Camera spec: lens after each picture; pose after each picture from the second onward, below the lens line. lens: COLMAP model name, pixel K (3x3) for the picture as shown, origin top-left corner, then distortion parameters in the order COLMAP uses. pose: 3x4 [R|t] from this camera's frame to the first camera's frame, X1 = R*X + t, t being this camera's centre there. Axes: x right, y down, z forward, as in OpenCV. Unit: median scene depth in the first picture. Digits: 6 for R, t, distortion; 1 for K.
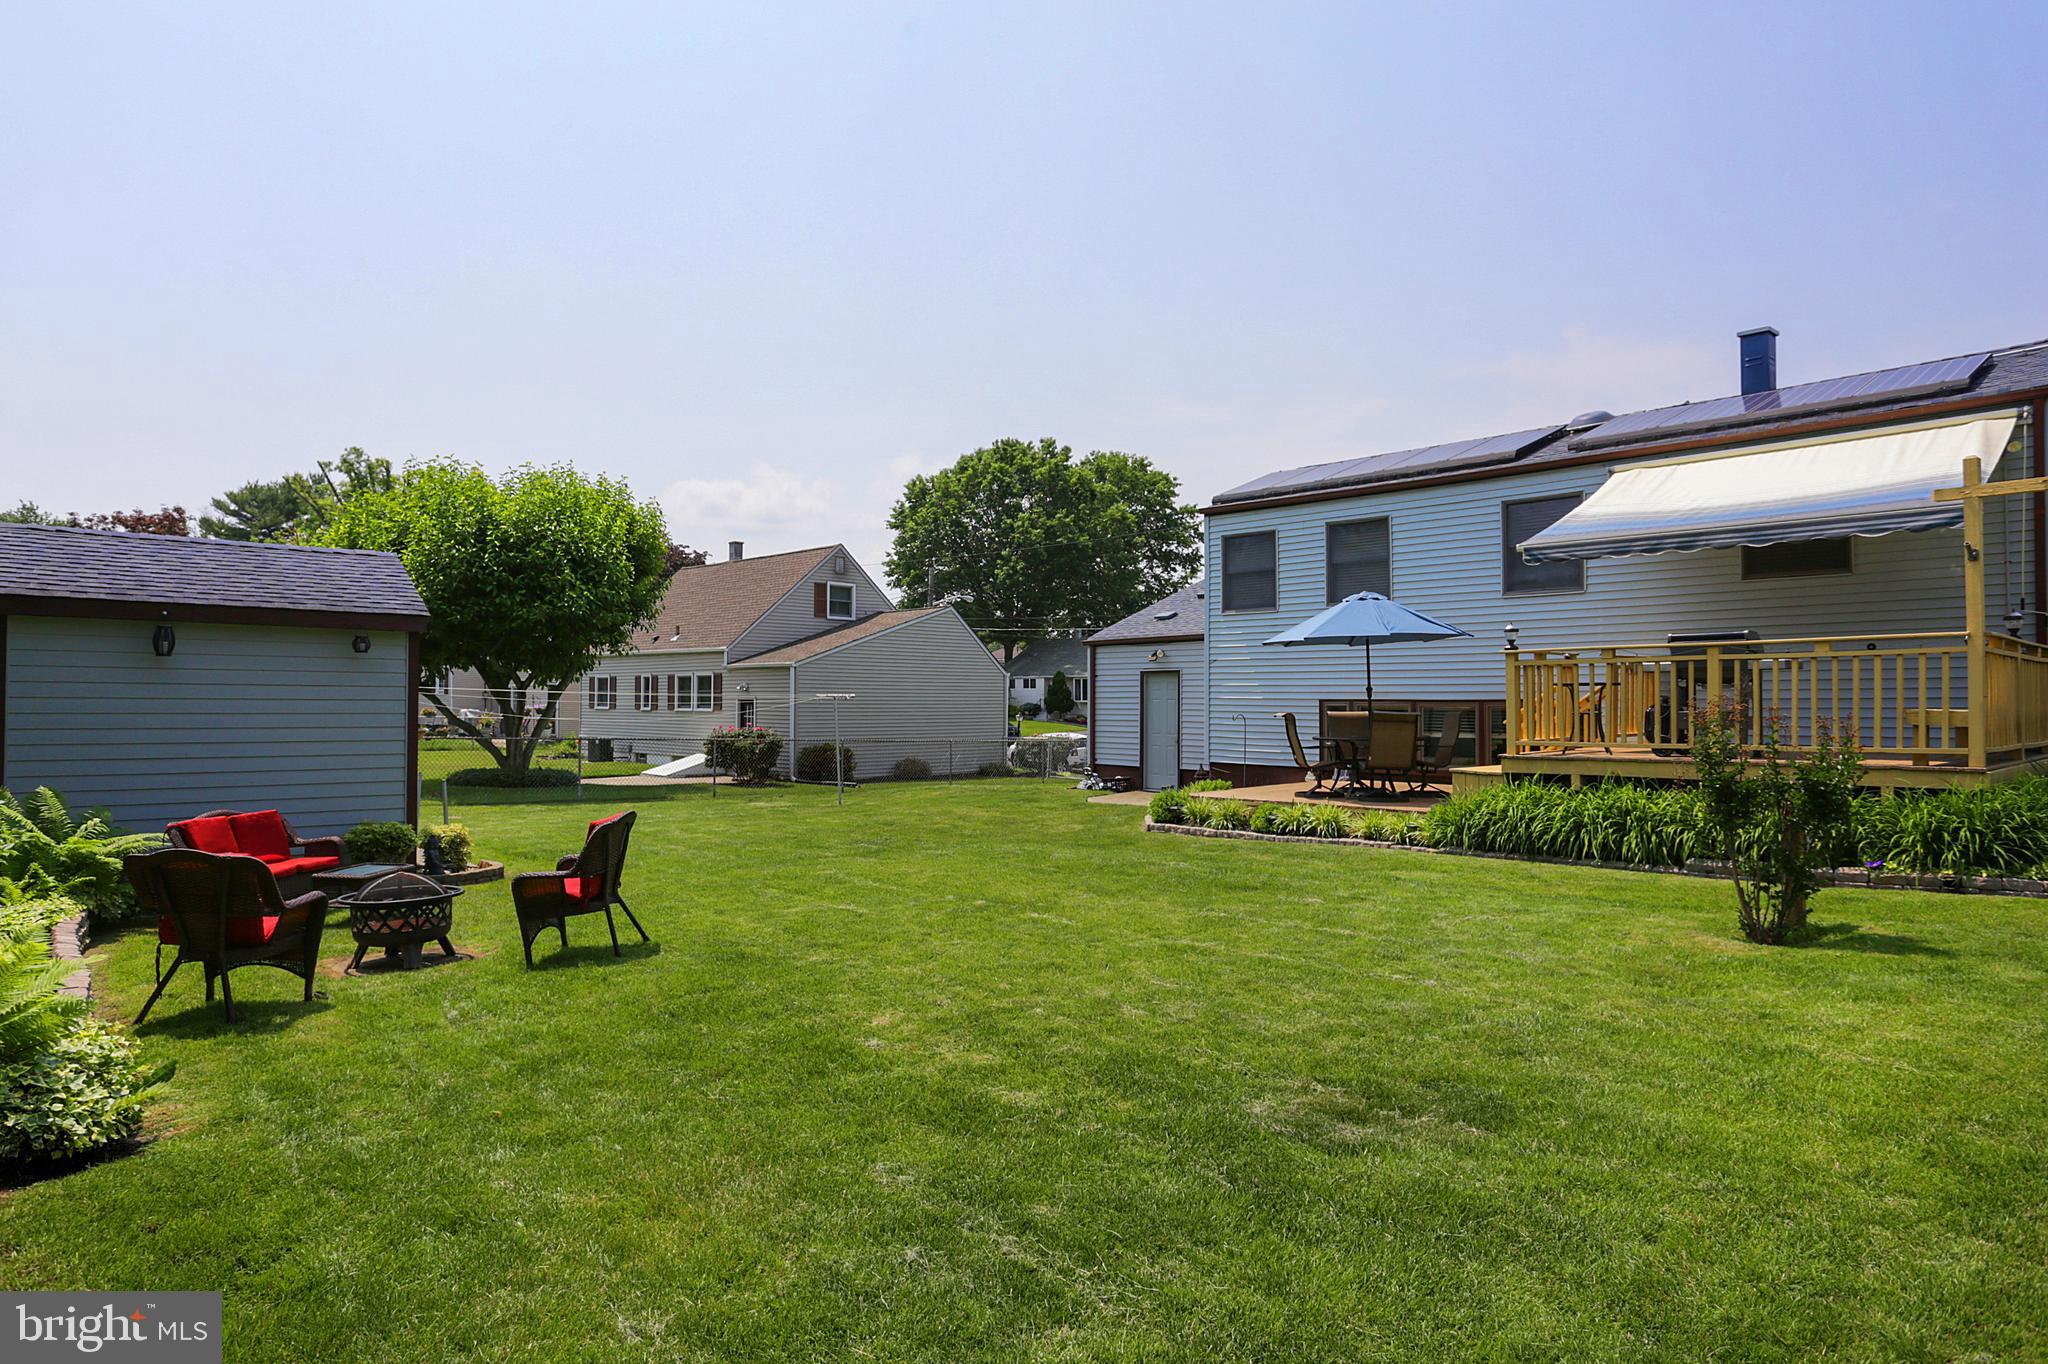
lens RADIAL K [[1128.5, 0, 1024.0], [0, 1128.5, 682.0], [0, 0, 1]] dist [0.000477, 0.000120]
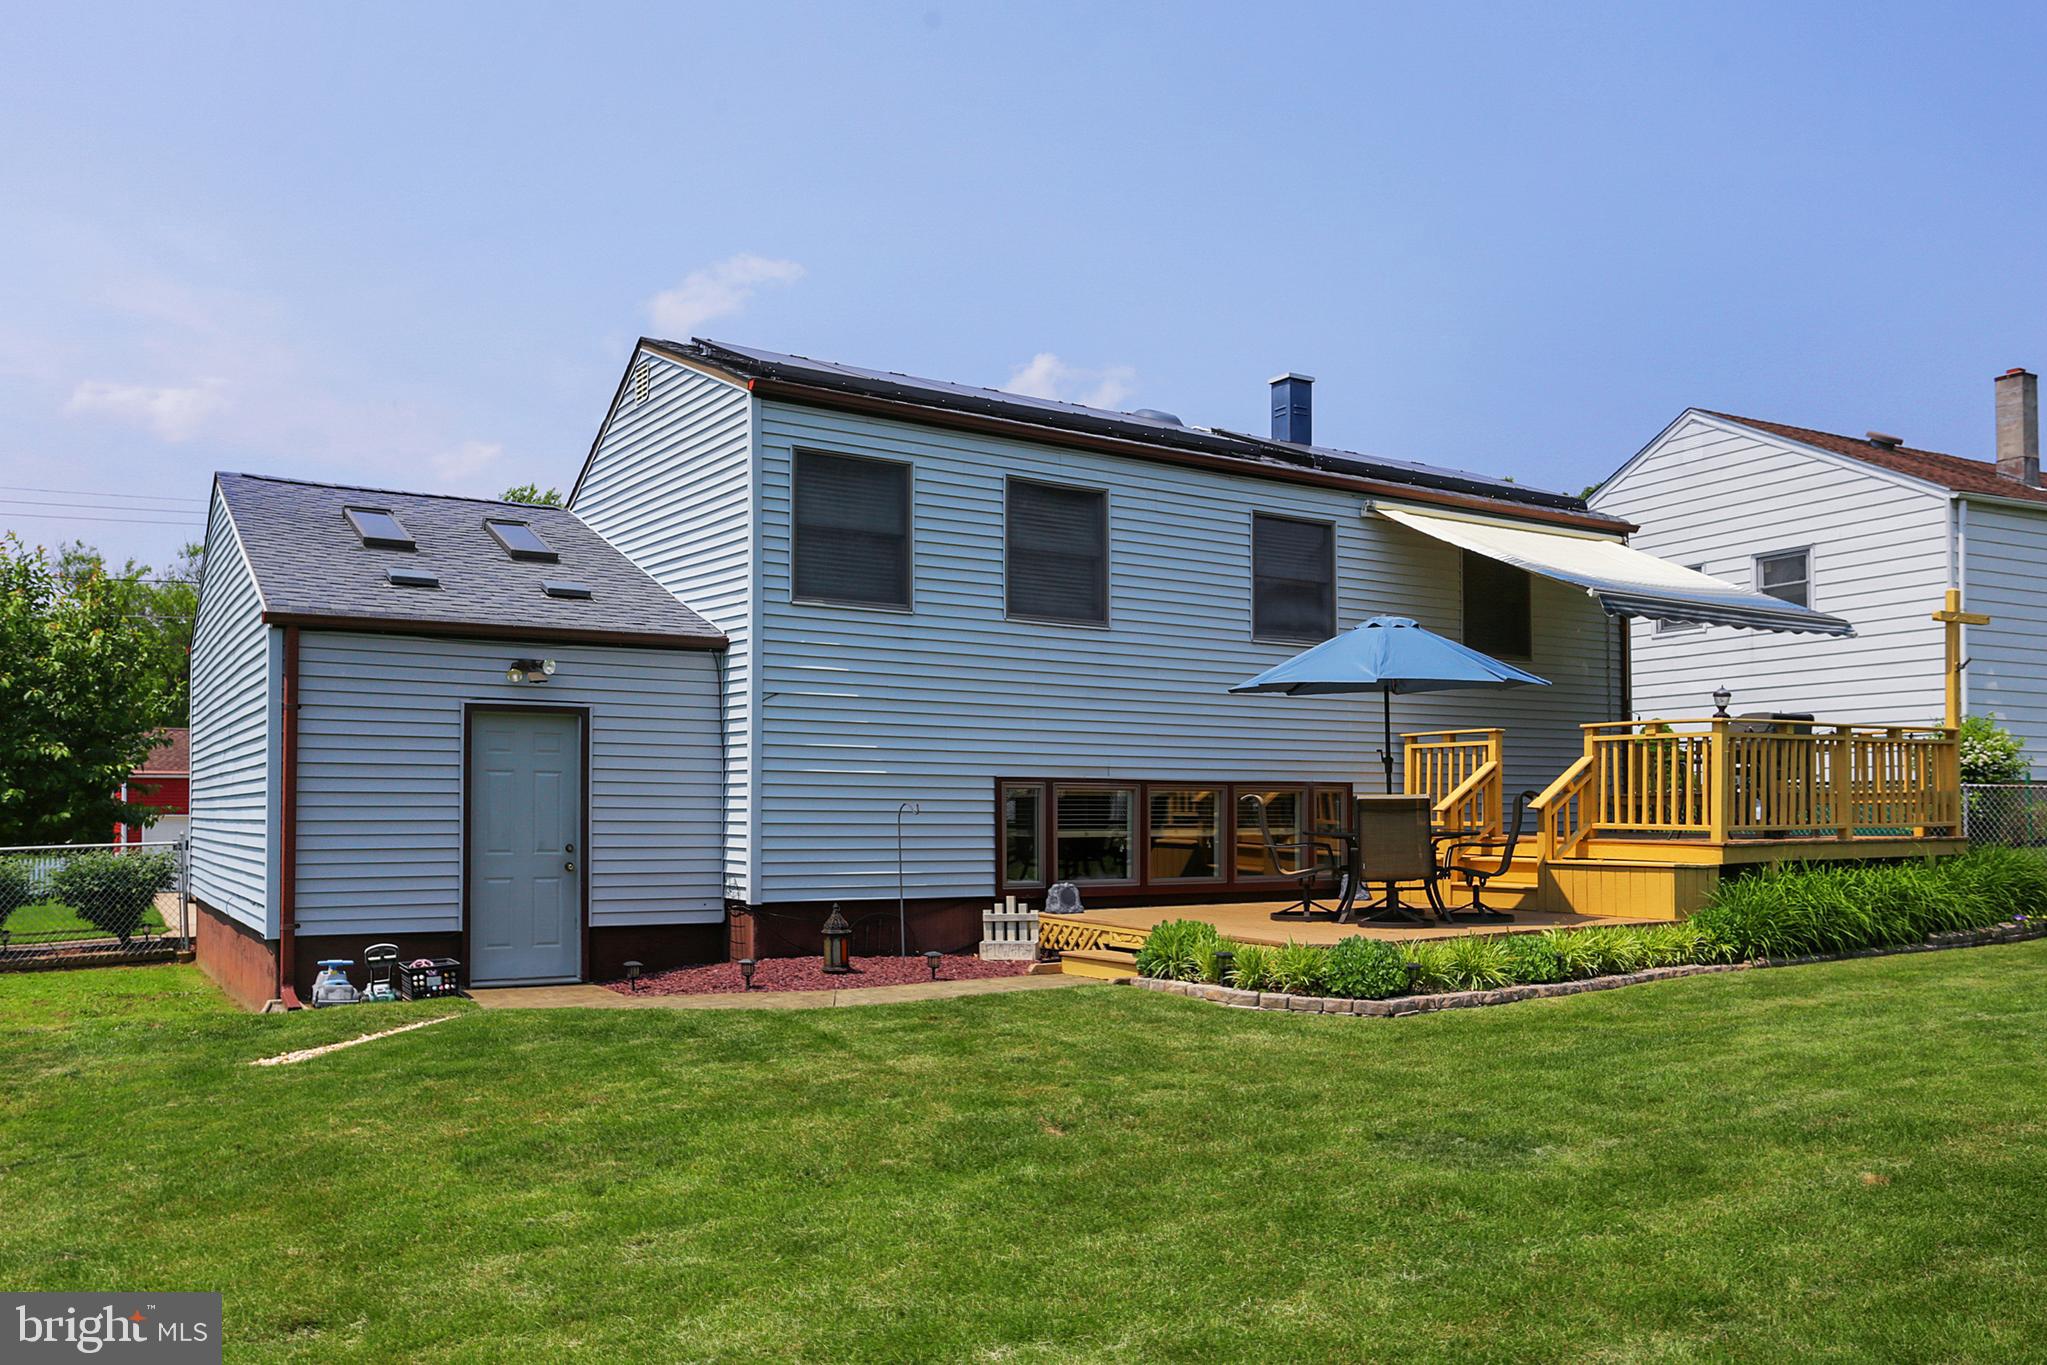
lens RADIAL K [[1604.3, 0, 936.5], [0, 1604.3, 701.0], [0, 0, 1]] dist [-0.028921, 0.038442]
pose [[0.205035, 0.067319, 0.976437, -0.541164], [-0.019245, 0.997716, -0.064745, 0.030163], [-0.978566, -0.005516, 0.205862, 0.854505]]
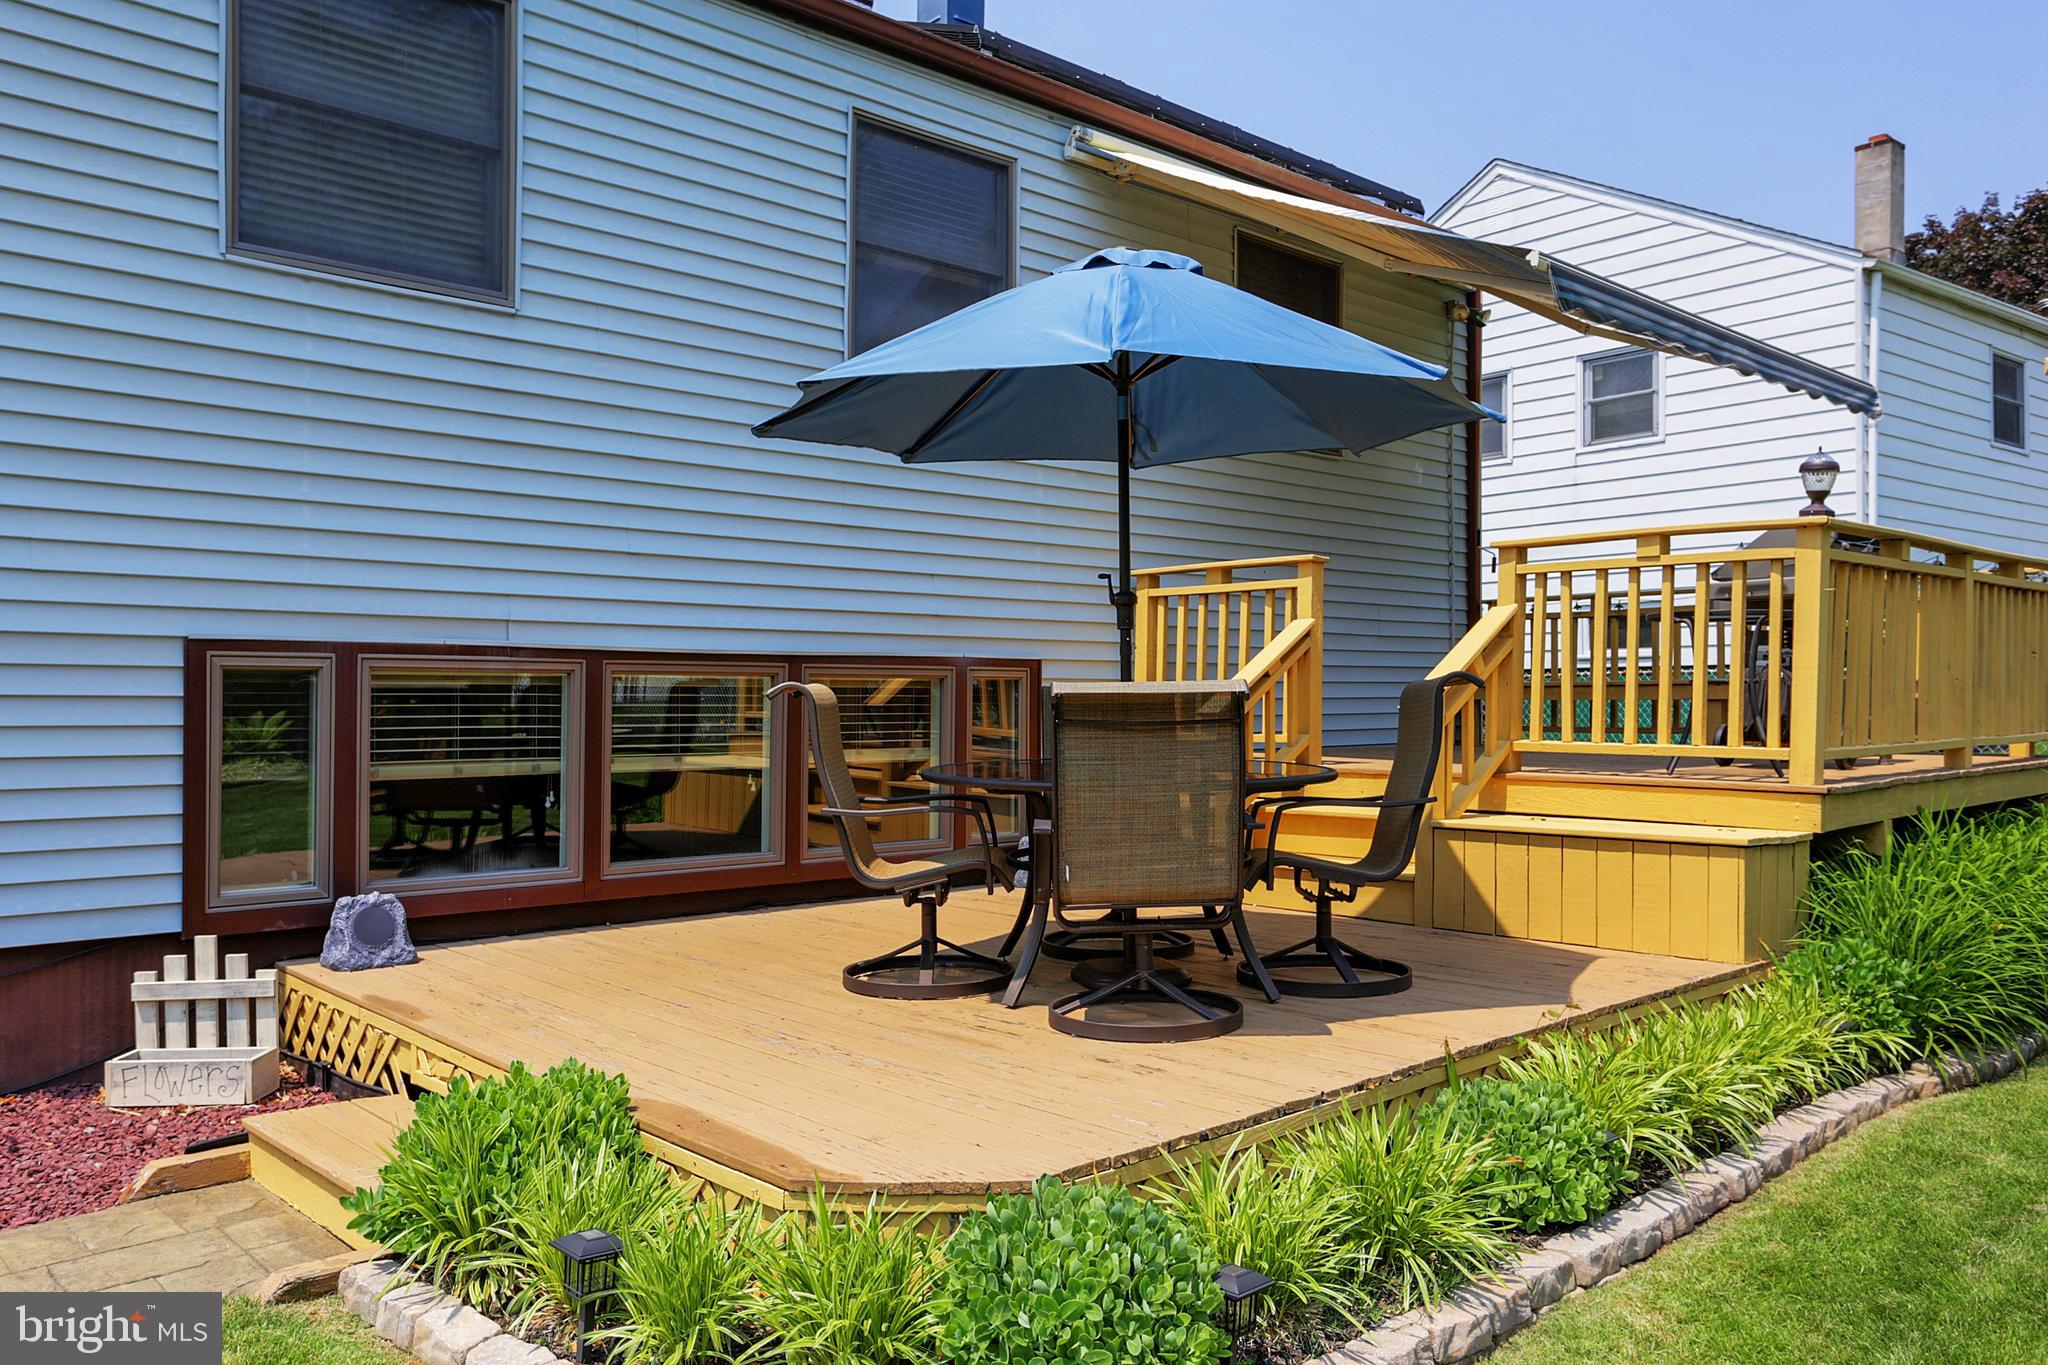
lens RADIAL K [[1605.1, 0, 937.0], [0, 1605.1, 701.0], [0, 0, 1]] dist [-0.028921, 0.038442]
pose [[0.017927, 0.000155, 0.999839, -0.077683], [-0.016980, 0.999856, 0.000149, 0.025616], [-0.999695, -0.016980, 0.017927, 0.832561]]
